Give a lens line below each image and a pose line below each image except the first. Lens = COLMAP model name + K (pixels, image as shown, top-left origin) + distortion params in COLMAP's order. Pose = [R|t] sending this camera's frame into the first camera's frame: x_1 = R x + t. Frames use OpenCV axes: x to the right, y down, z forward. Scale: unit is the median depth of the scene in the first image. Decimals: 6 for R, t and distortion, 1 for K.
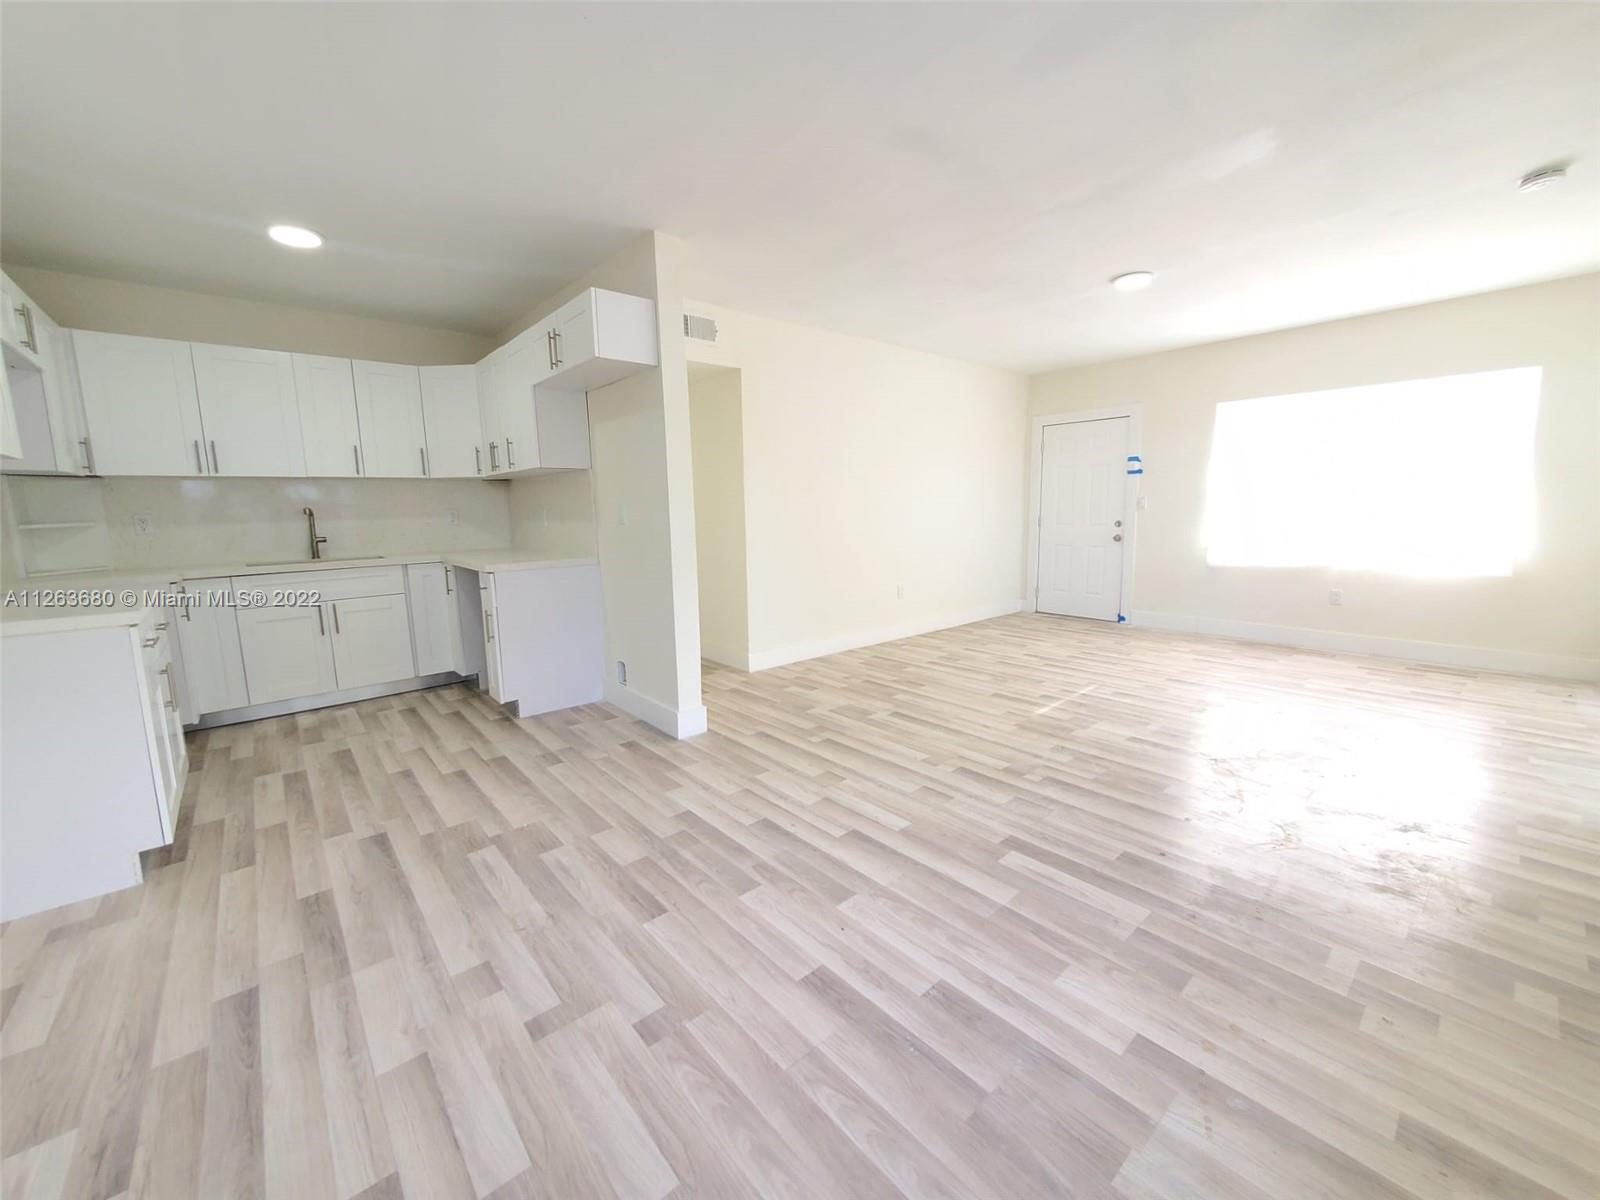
lens RADIAL K [[635.6, 0, 813.8], [0, 635.6, 594.7], [0, 0, 1]] dist [-0.001538, -0.000606]
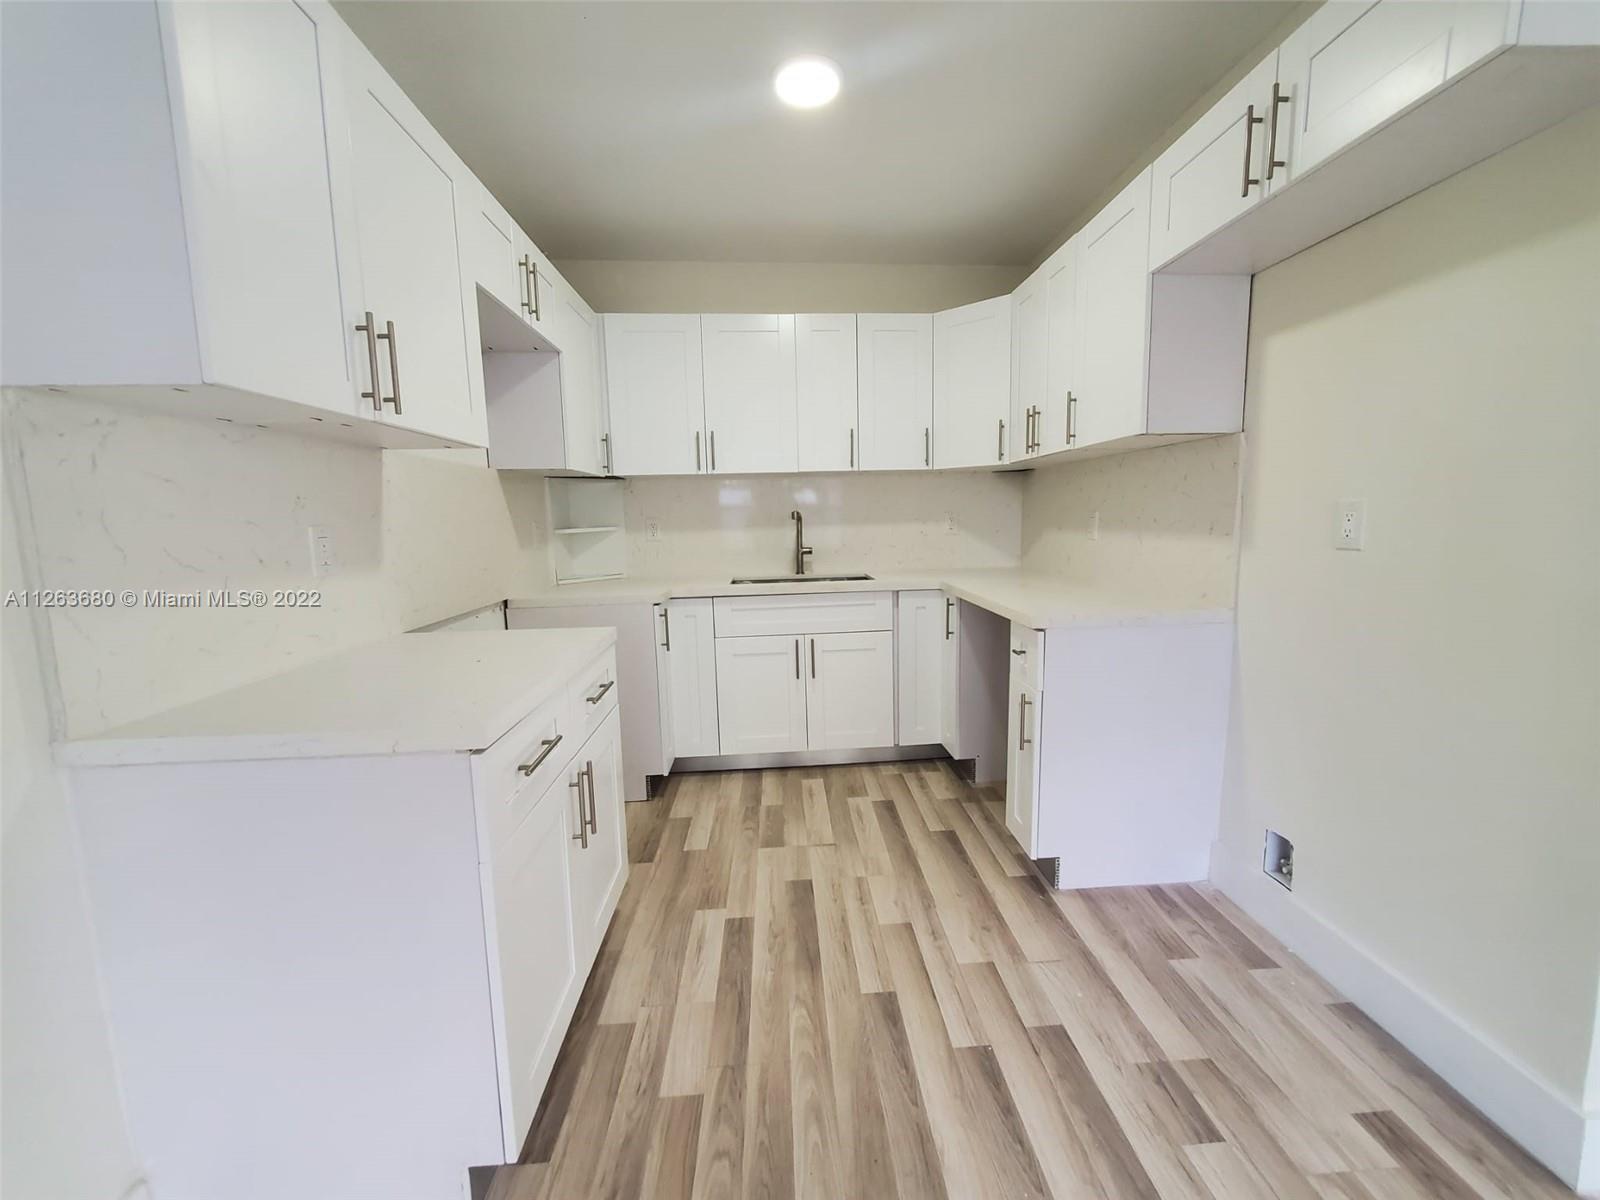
lens RADIAL K [[635.6, 0, 813.8], [0, 635.6, 594.7], [0, 0, 1]] dist [-0.001538, -0.000606]
pose [[0.790628, 0.079951, -0.607054, -0.318930], [-0.080462, 0.996407, 0.026436, -0.061540], [0.606987, 0.027943, 0.794221, 0.424591]]
